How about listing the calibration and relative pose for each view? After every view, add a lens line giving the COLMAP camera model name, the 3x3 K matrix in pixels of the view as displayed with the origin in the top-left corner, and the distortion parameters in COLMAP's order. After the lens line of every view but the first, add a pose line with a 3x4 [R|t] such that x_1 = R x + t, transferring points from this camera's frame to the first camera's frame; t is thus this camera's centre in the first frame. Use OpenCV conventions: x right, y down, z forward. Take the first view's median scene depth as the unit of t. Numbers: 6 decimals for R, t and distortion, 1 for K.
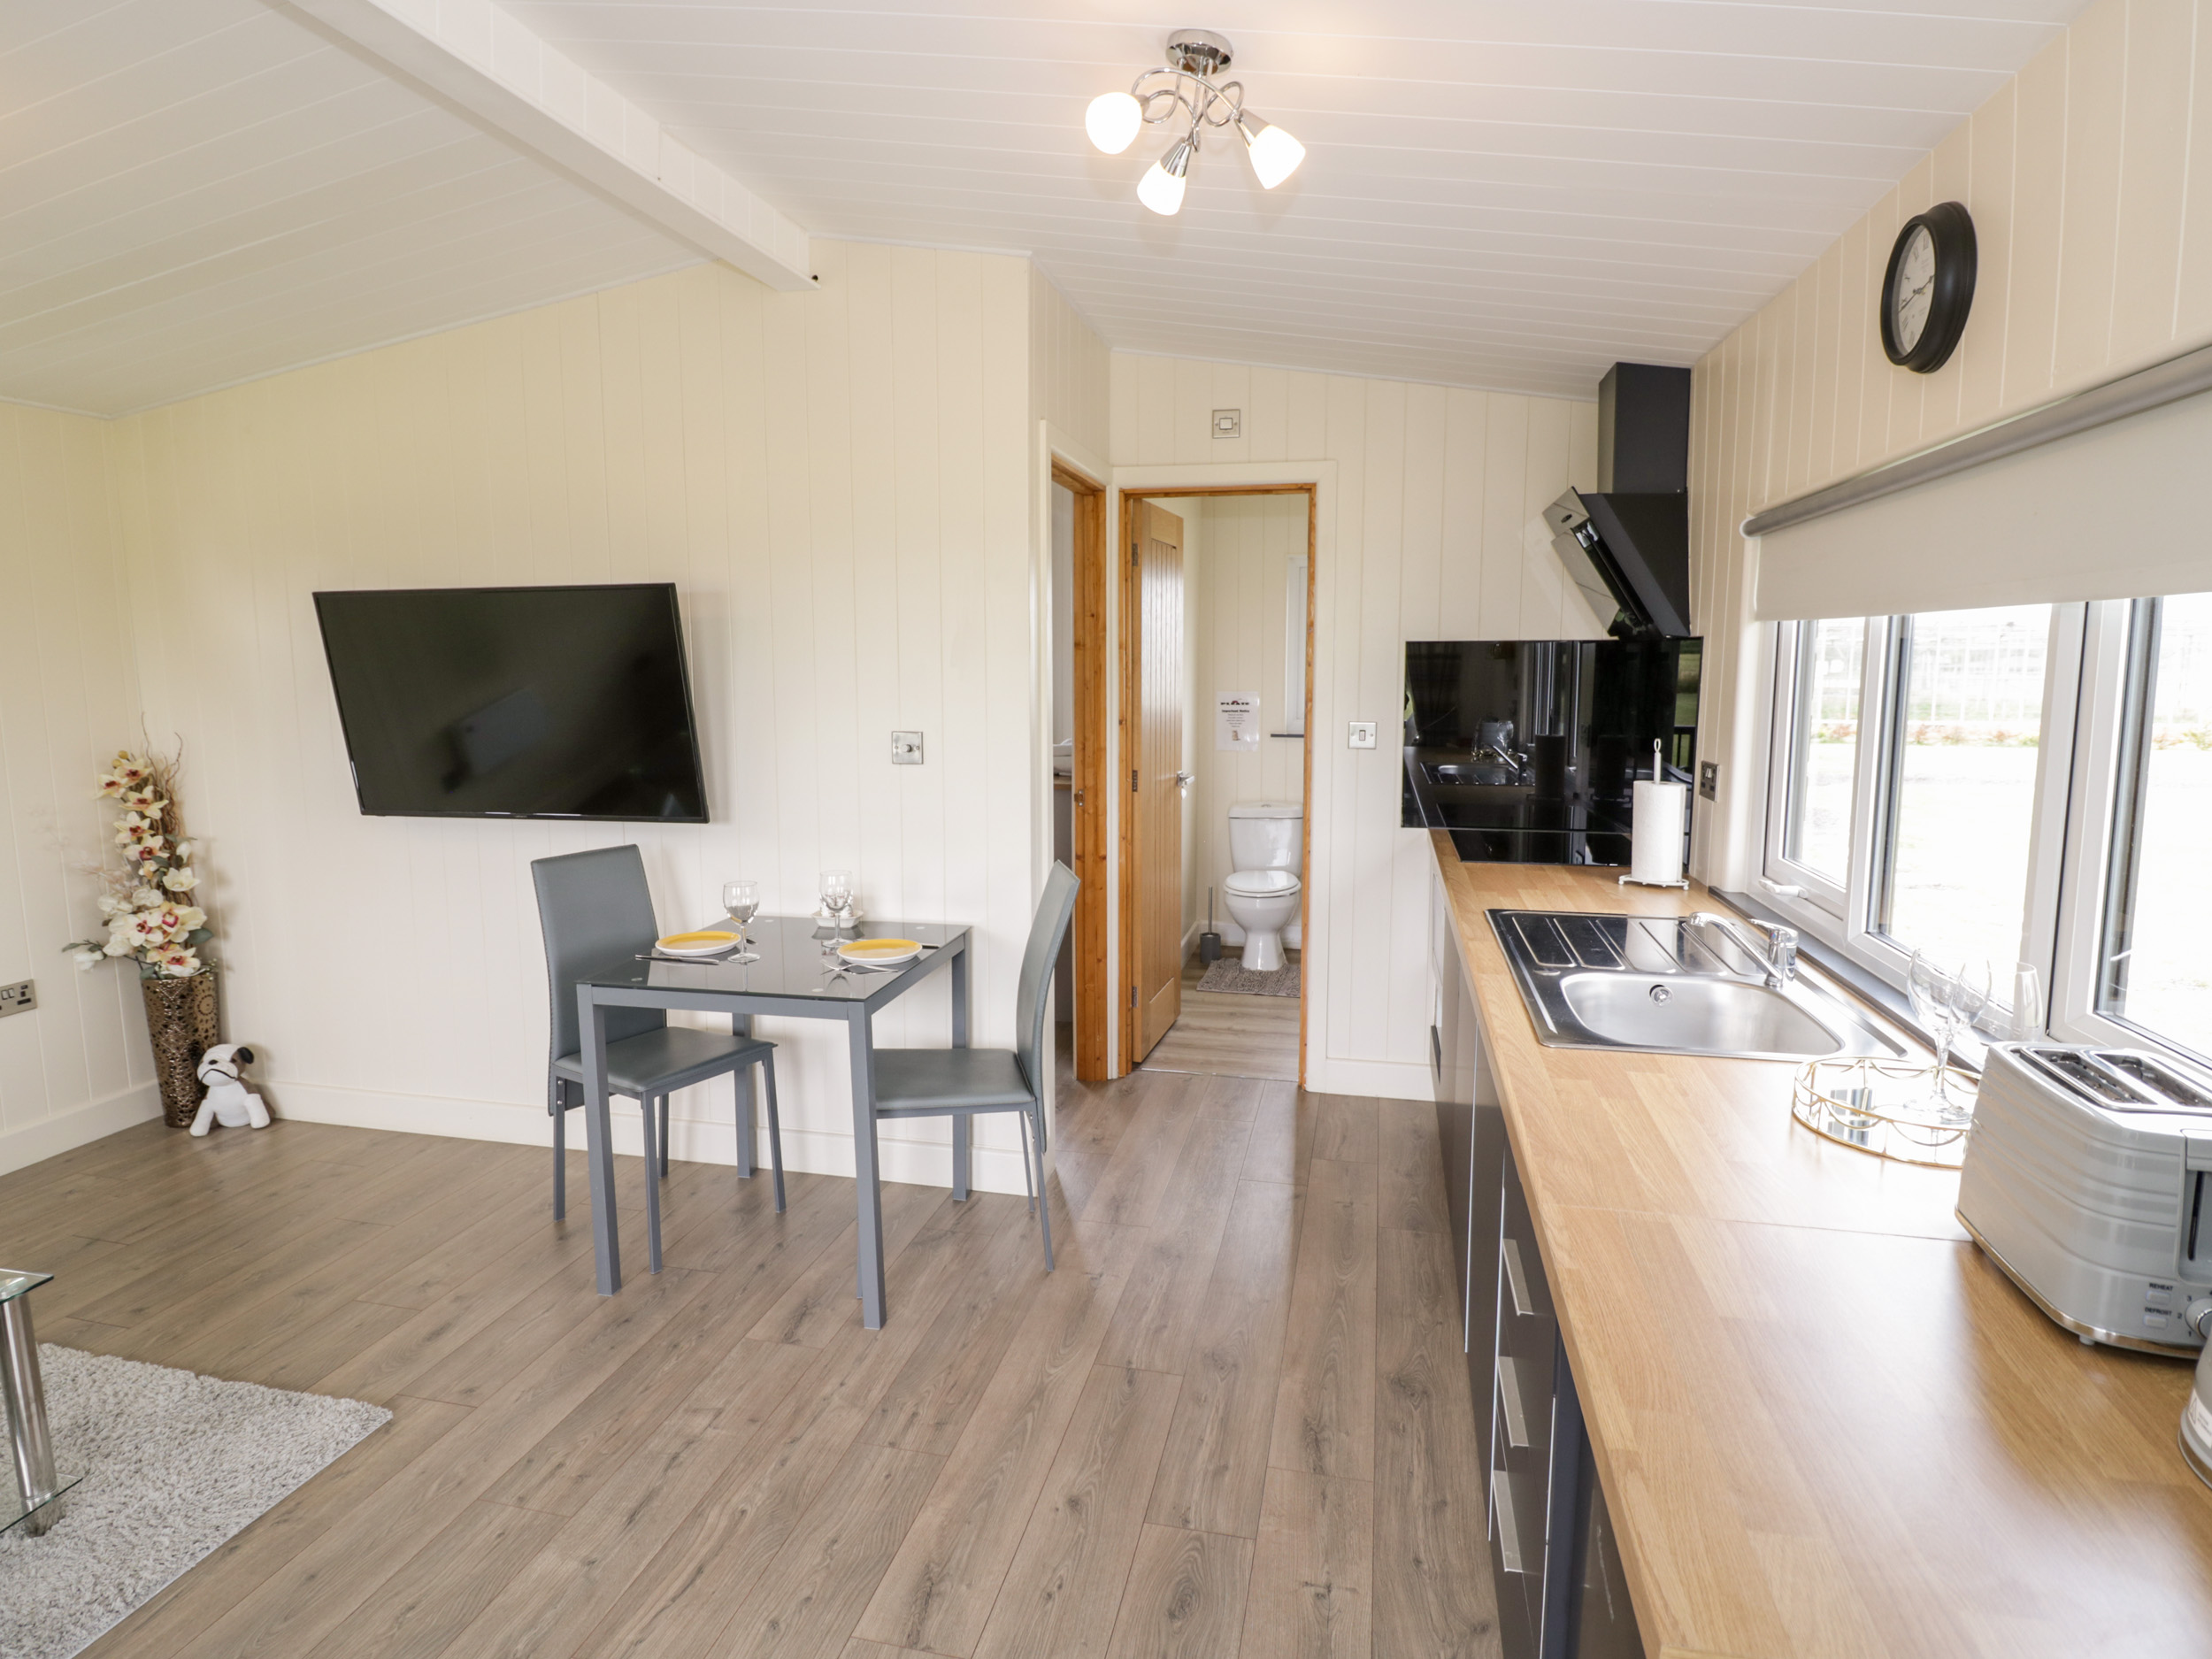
lens RADIAL K [[1184.5, 0, 1107.4], [0, 1184.5, 809.4], [0, 0, 1]] dist [-0.002477, -0.013651]
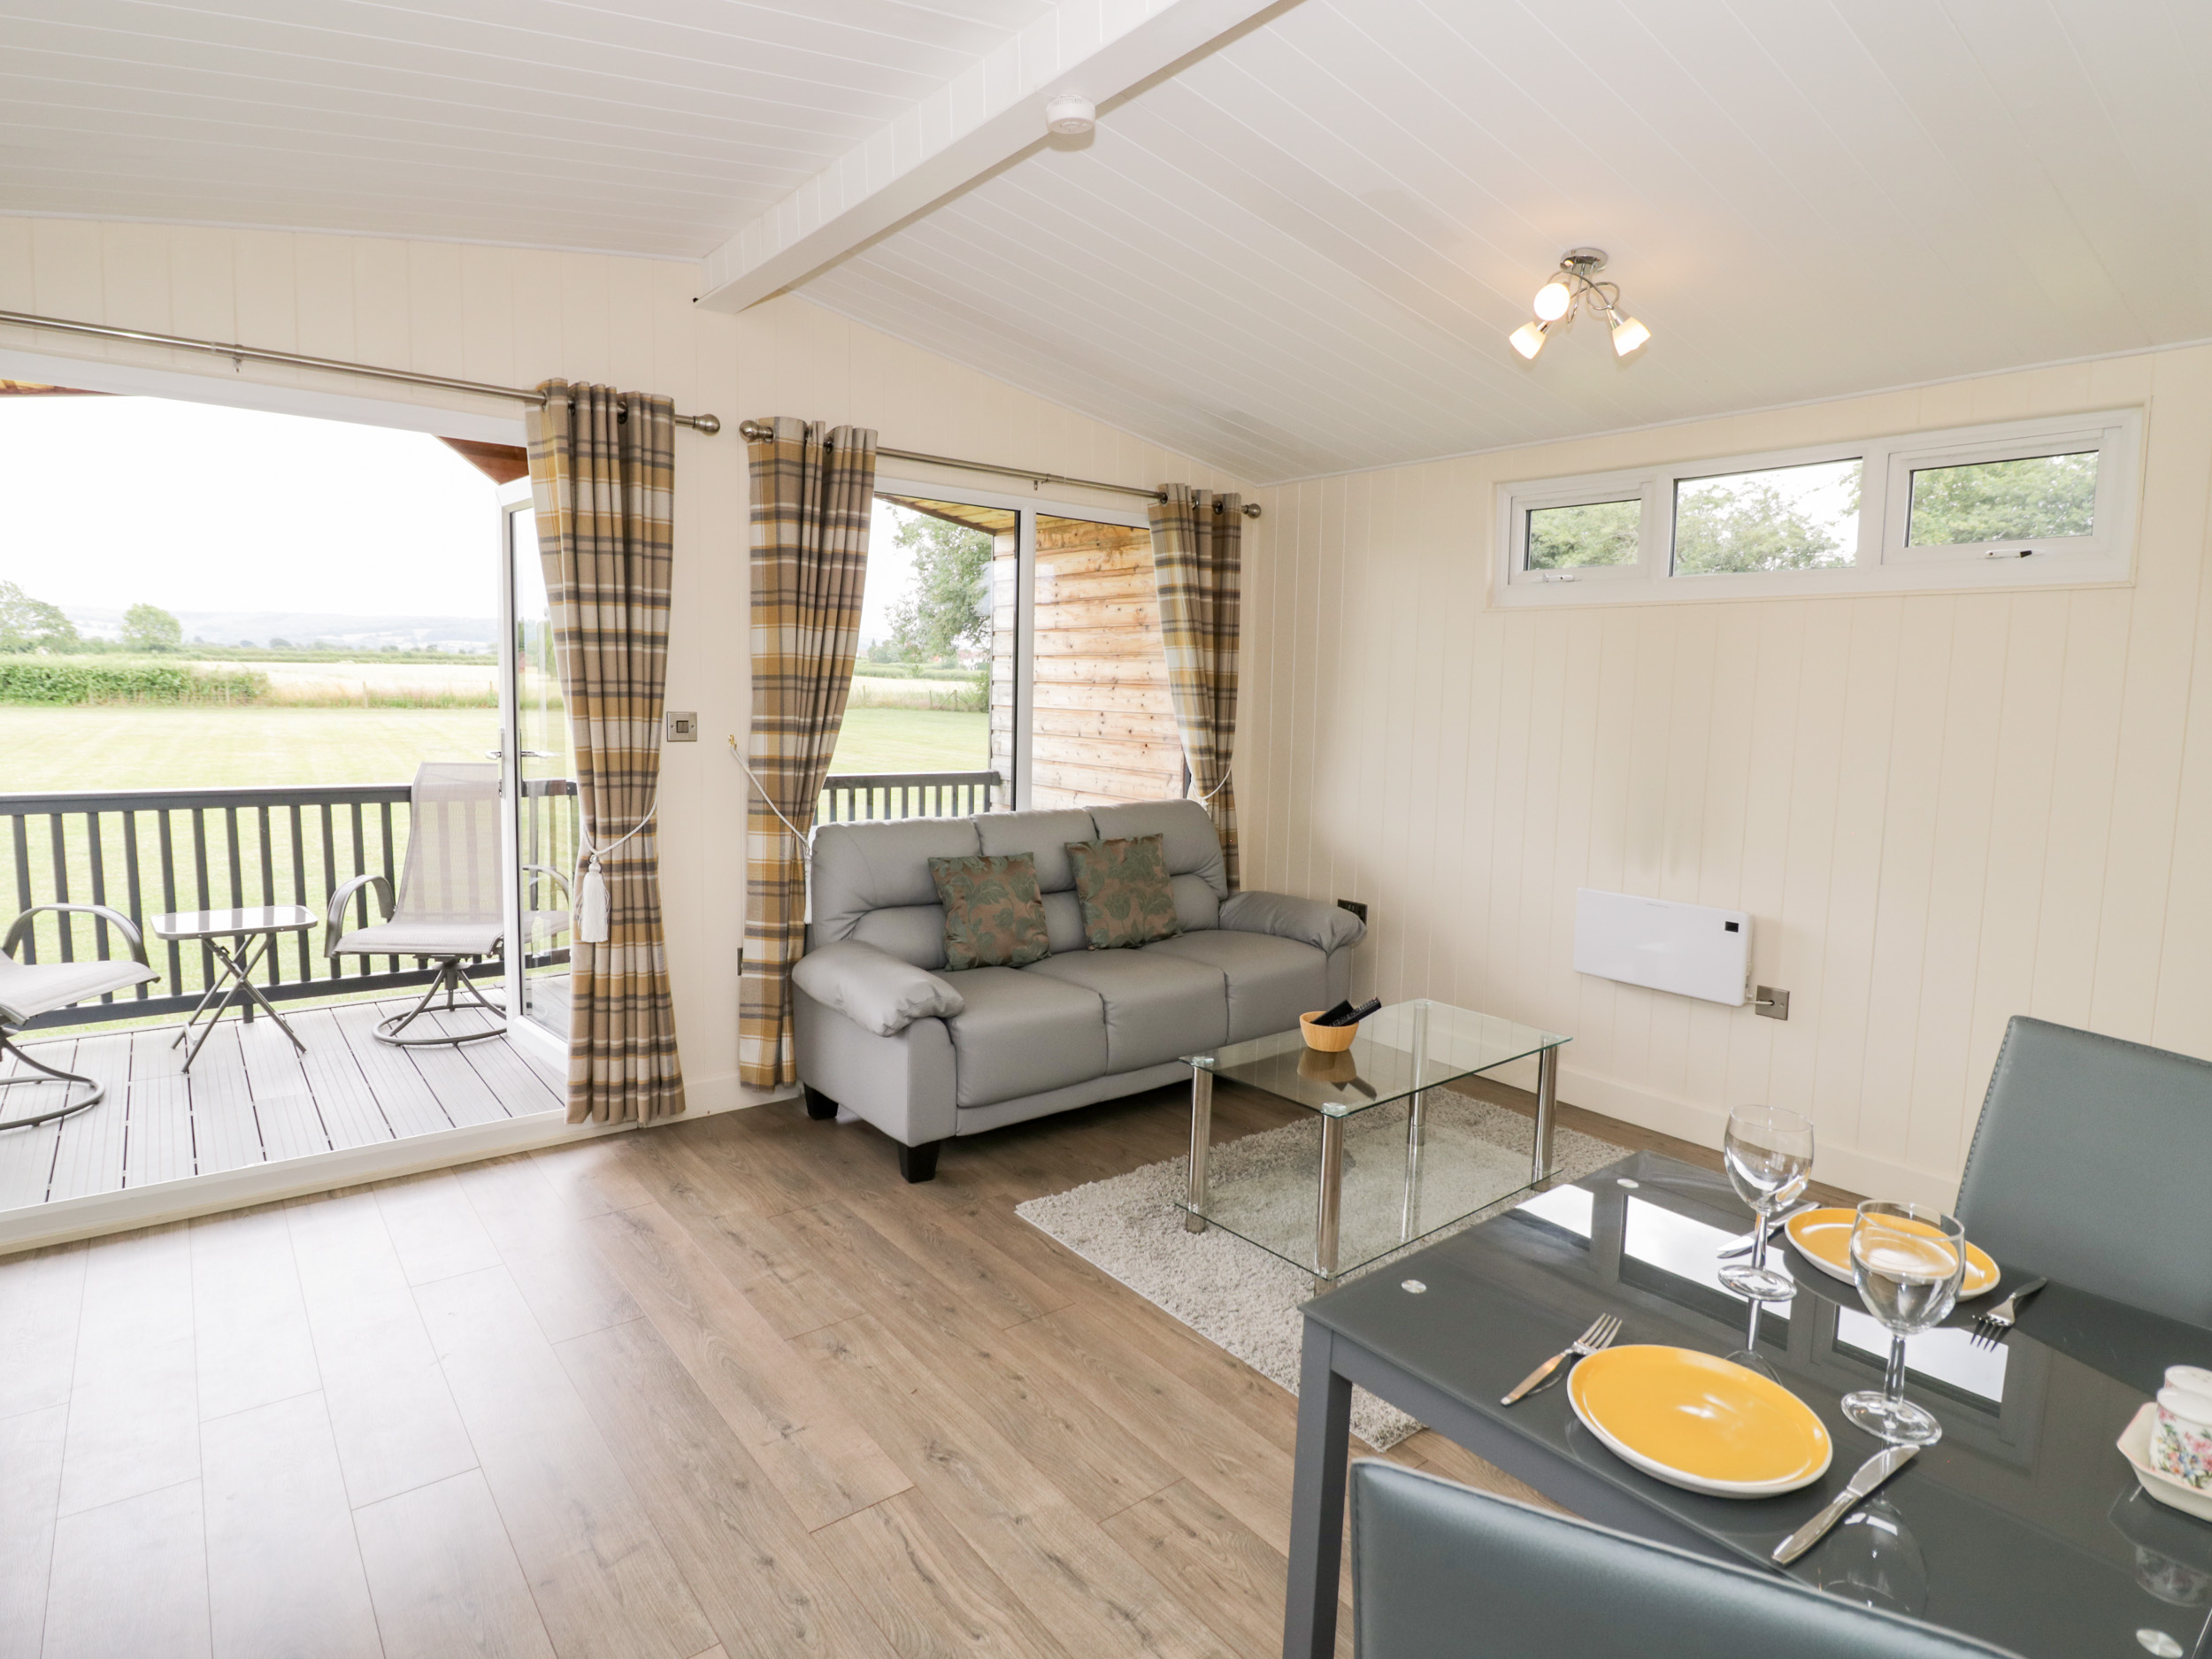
lens RADIAL K [[1193.9, 0, 1129.7], [0, 1193.9, 809.3], [0, 0, 1]] dist [0.002537, -0.015323]
pose [[-0.618624, 0.065748, -0.782931, 0.181361], [-0.122313, 0.976284, 0.178630, -0.101375], [0.776108, 0.206267, -0.595911, 1.093736]]
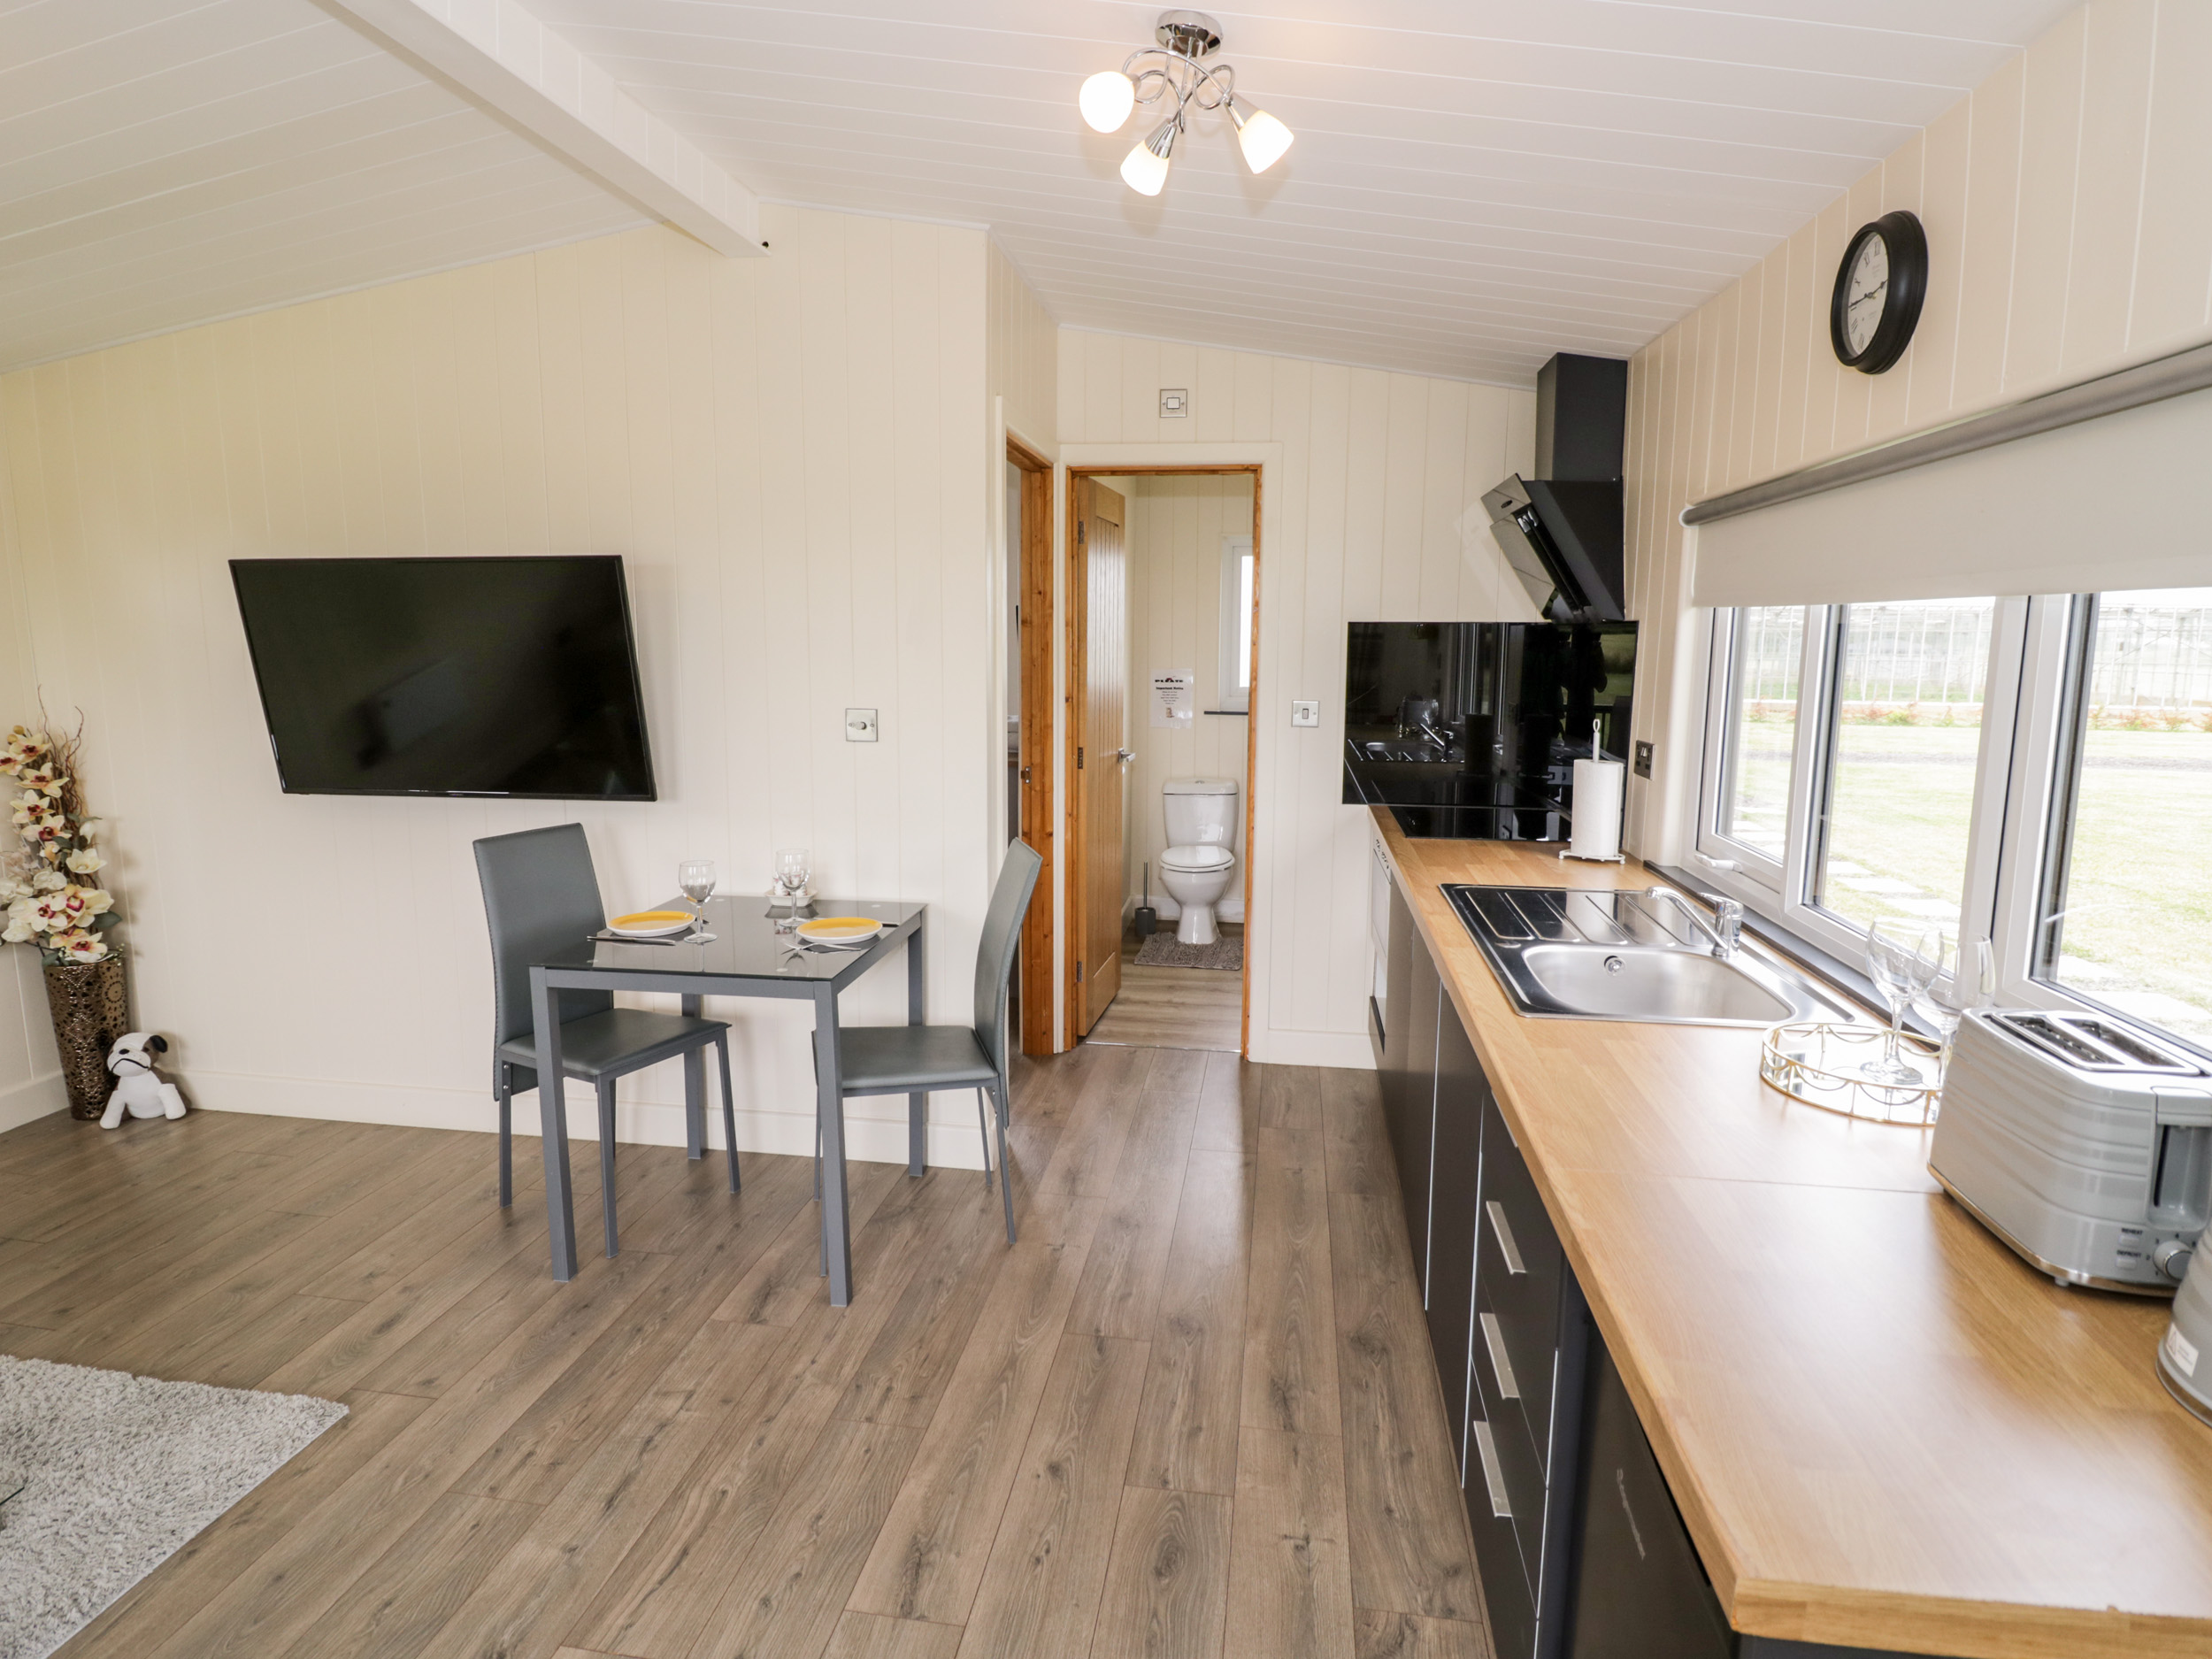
lens RADIAL K [[1177.9, 0, 1106.9], [0, 1177.9, 810.2], [0, 0, 1]] dist [-0.002596, -0.013366]
pose [[0.997244, -0.002042, 0.074163, -0.043275], [0.000392, 0.999752, 0.022259, -0.002927], [-0.074190, -0.022169, 0.996998, -0.001354]]
